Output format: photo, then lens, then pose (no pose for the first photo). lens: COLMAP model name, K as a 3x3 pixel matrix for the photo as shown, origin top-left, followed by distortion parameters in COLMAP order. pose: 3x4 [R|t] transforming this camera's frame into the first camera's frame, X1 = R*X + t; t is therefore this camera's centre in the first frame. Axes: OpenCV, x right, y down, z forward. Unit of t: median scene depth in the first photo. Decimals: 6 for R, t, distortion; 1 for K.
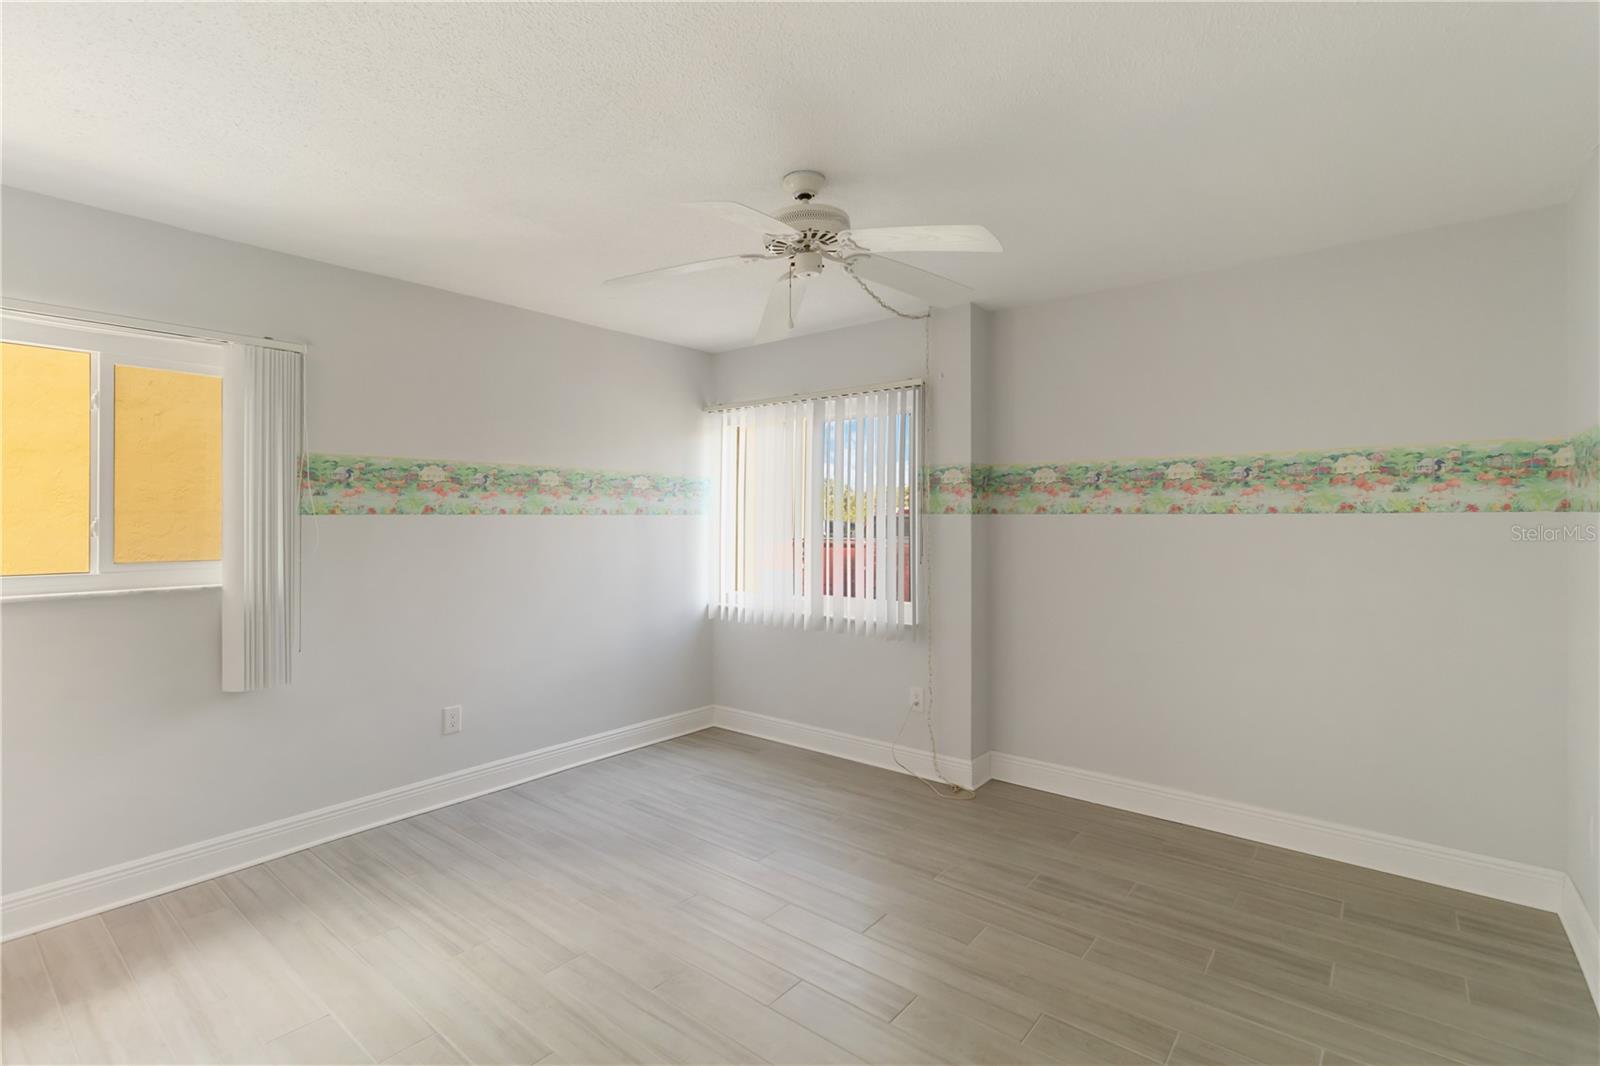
lens RADIAL K [[742.7, 0, 803.1], [0, 742.7, 522.8], [0, 0, 1]] dist [-0.001617, 0.000803]
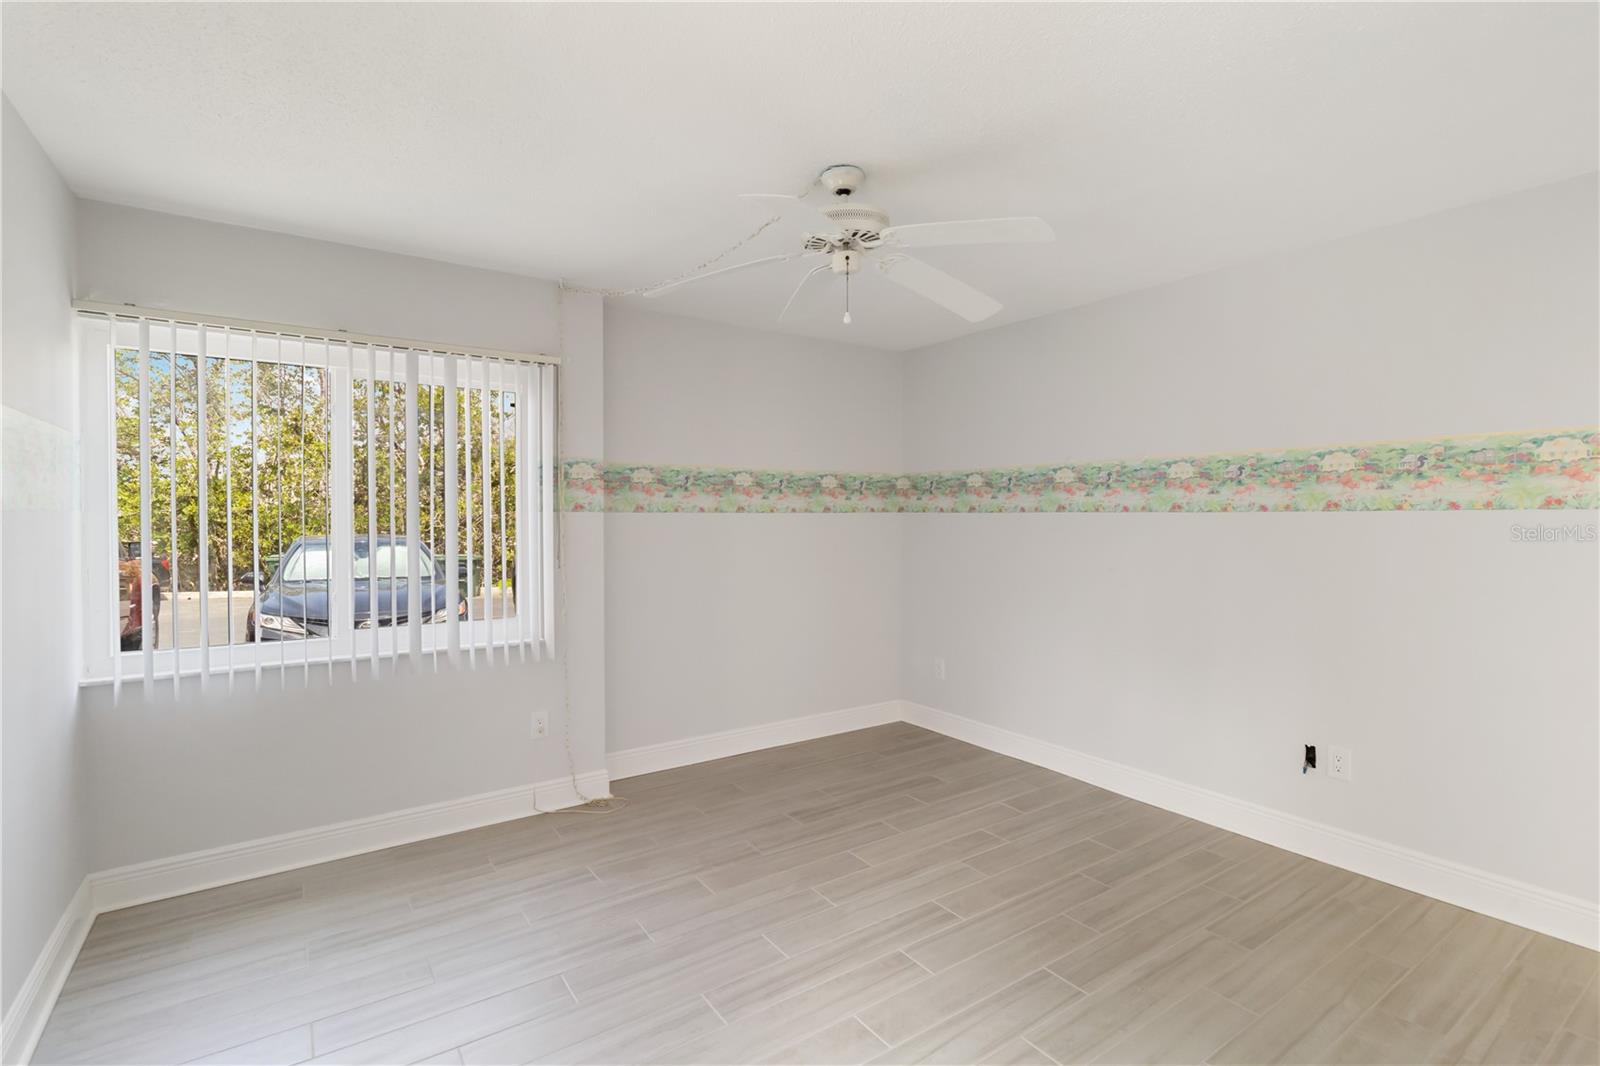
lens RADIAL K [[742.7, 0, 796.1], [0, 742.7, 526.6], [0, 0, 1]] dist [-0.001617, 0.000803]
pose [[0.284800, -0.014417, 0.958478, -0.419082], [0.007199, 0.999891, 0.012900, -0.002465], [-0.958560, 0.003226, 0.284873, 0.330204]]
